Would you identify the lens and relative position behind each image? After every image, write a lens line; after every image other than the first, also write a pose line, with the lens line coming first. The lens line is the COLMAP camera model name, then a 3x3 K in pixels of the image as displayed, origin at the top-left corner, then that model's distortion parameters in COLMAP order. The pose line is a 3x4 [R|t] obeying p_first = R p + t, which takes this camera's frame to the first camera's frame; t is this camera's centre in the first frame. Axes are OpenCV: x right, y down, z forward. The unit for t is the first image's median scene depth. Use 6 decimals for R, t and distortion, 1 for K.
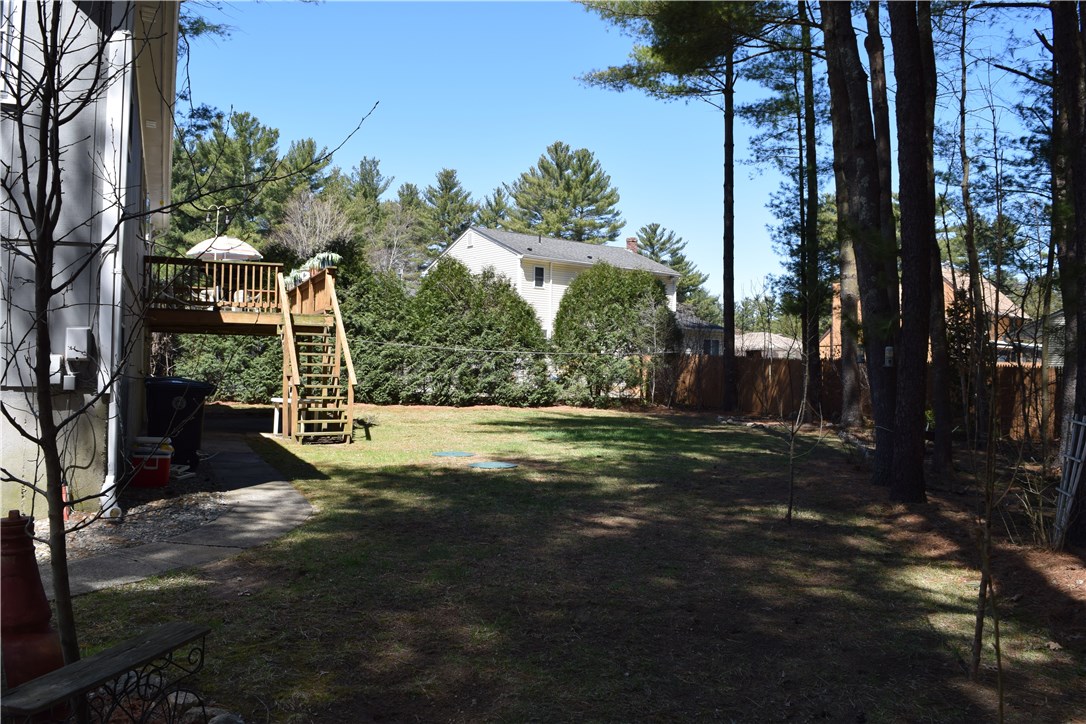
lens RADIAL K [[930.8, 0, 542.7], [0, 930.8, 338.1], [0, 0, 1]] dist [-0.044088, 0.010440]
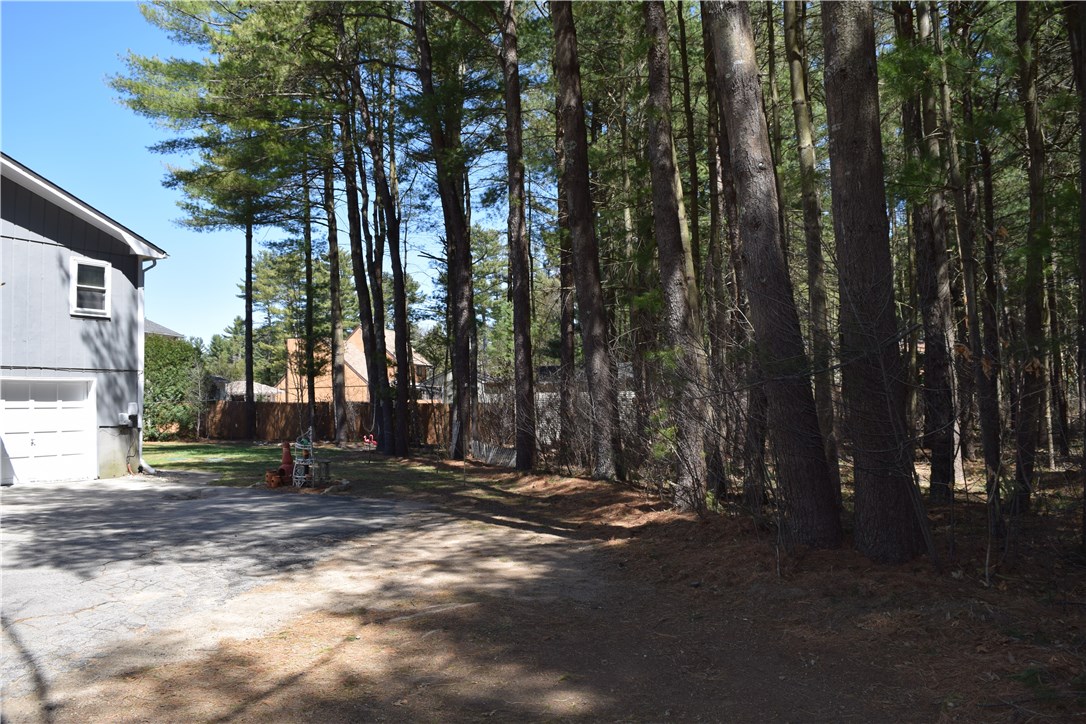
lens RADIAL K [[930.8, 0, 542.7], [0, 930.8, 338.1], [0, 0, 1]] dist [-0.044088, 0.010440]
pose [[0.818717, 0.020746, 0.573822, -0.314280], [0.009682, 0.998706, -0.049922, -0.005349], [-0.574115, 0.046428, 0.817457, -0.555392]]
